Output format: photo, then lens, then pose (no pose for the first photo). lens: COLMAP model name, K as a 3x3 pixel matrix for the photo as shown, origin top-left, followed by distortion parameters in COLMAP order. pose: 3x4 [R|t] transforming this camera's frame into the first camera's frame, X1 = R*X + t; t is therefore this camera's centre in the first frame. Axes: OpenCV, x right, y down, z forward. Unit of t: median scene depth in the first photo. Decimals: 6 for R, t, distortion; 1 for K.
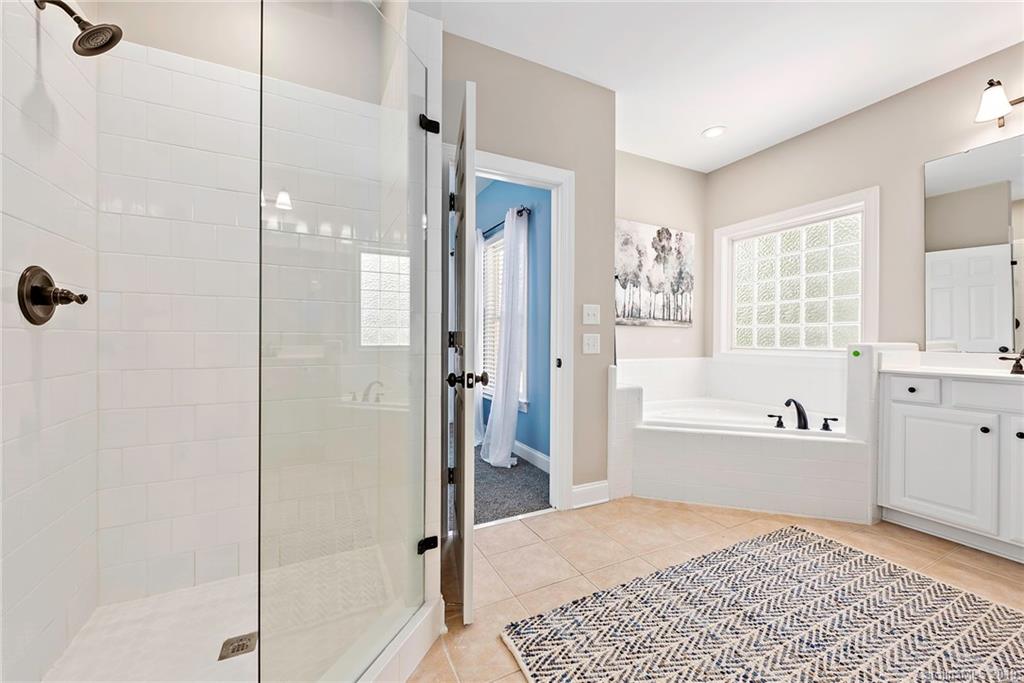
lens RADIAL K [[396.4, 0, 512.0], [0, 396.4, 341.5], [0, 0, 1]] dist [0.000474, -0.004075]
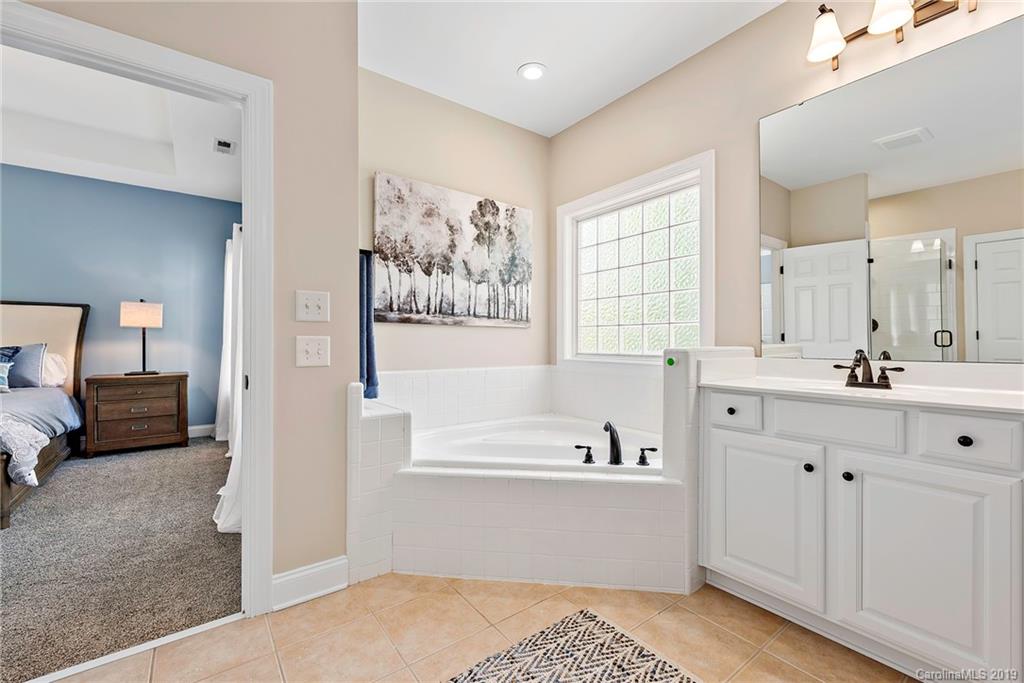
lens RADIAL K [[428.2, 0, 512.0], [0, 428.2, 341.5], [0, 0, 1]] dist [0.000126, 0.000005]
pose [[0.982511, -0.002678, 0.186185, 0.286854], [0.003992, 0.999970, -0.006684, -0.002764], [-0.186162, 0.007310, 0.982492, 0.178363]]
